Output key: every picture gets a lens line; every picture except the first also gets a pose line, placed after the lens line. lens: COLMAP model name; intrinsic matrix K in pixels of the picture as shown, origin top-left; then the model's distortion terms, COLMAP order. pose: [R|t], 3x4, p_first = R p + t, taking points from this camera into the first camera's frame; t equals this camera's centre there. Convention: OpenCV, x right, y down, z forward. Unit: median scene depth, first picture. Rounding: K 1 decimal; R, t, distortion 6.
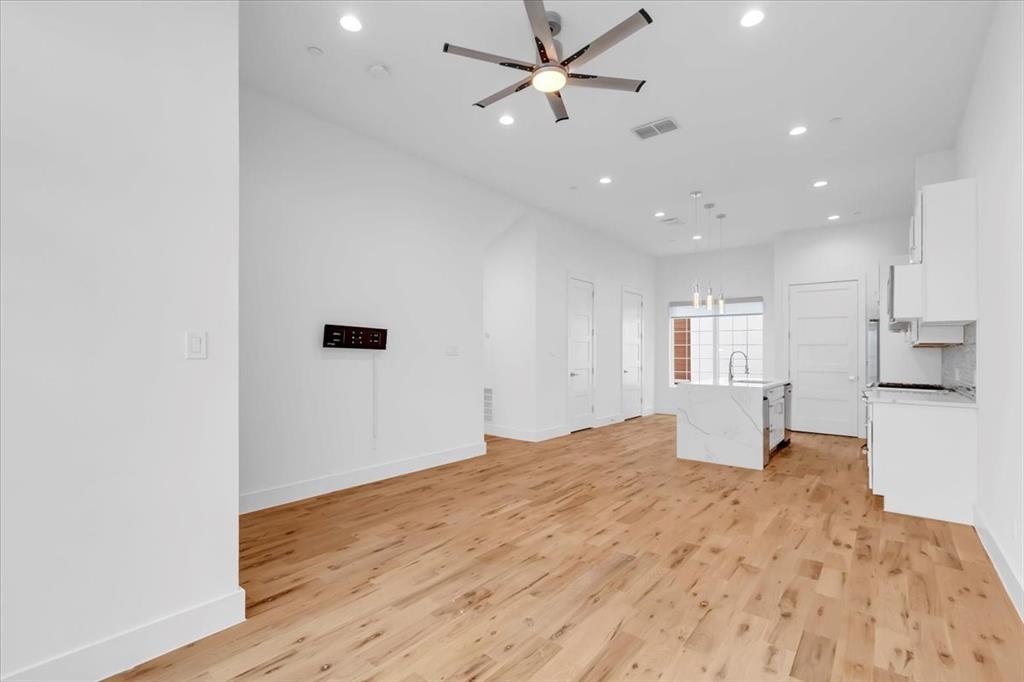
lens RADIAL K [[469.7, 0, 511.8], [0, 469.7, 346.0], [0, 0, 1]] dist [0.005416, -0.000271]
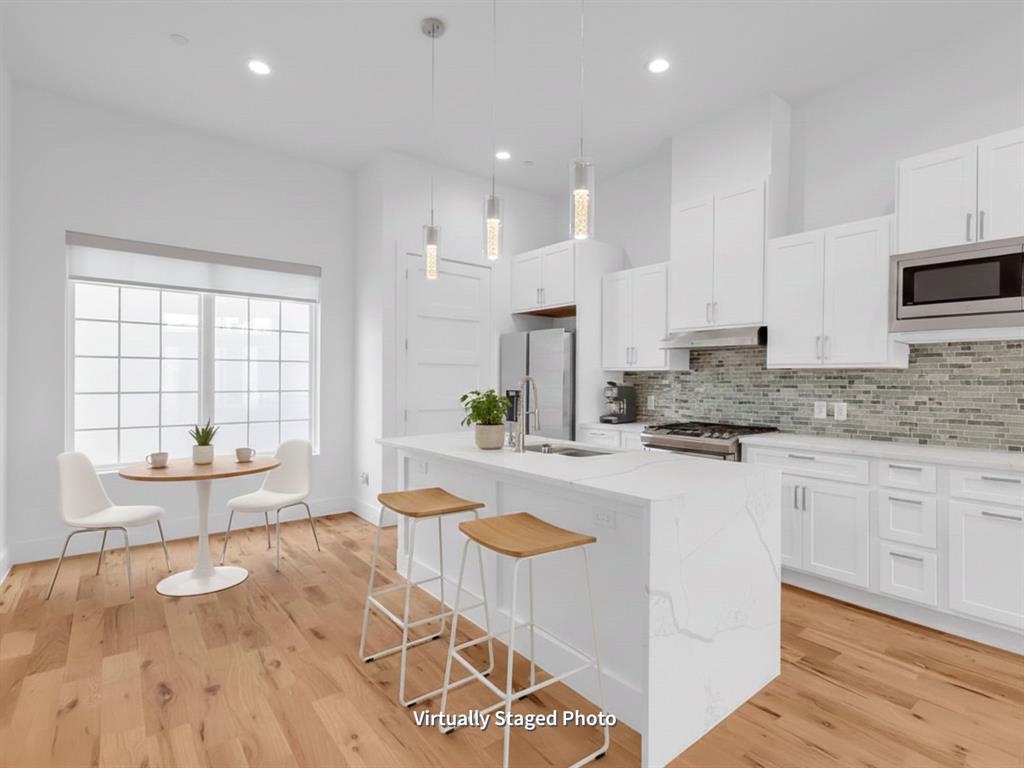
lens RADIAL K [[495.2, 0, 522.4], [0, 495.2, 383.8], [0, 0, 1]] dist [0.000498, 0.000509]
pose [[0.184368, -0.011093, 0.982795, 0.070114], [-0.019432, 0.999700, 0.014929, 0.012669], [-0.982665, -0.021851, 0.184097, 1.056477]]
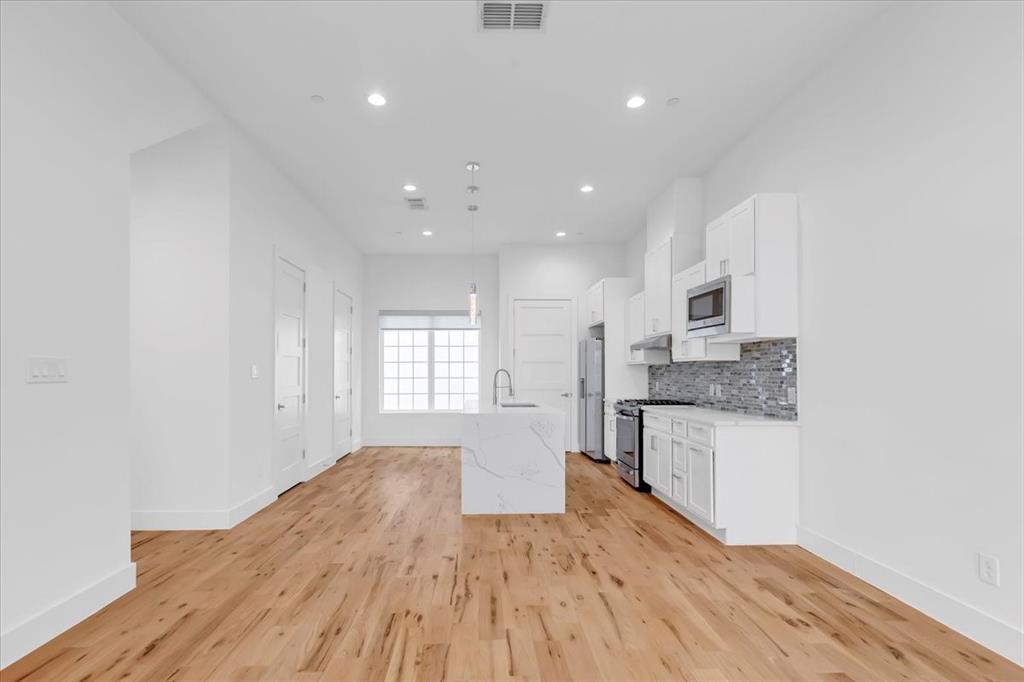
lens RADIAL K [[469.7, 0, 490.0], [0, 469.7, 369.6], [0, 0, 1]] dist [0.005416, -0.000271]
pose [[0.758098, -0.005492, 0.652117, -0.098896], [-0.002577, 0.999932, 0.011417, 0.002216], [-0.652136, -0.010336, 0.758032, 0.428445]]
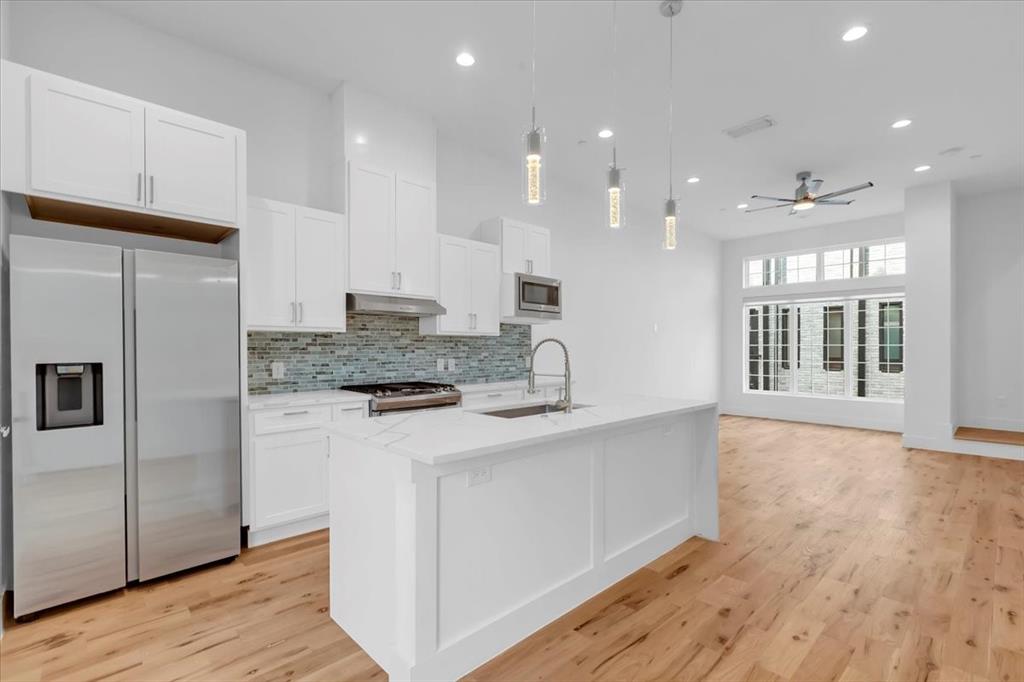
lens RADIAL K [[469.7, 0, 515.3], [0, 469.7, 344.4], [0, 0, 1]] dist [0.005416, -0.000271]
pose [[-0.992232, -0.007987, 0.124148, 0.517616], [-0.010752, 0.999709, -0.021617, 0.028016], [-0.123939, -0.022784, -0.992028, 1.592678]]
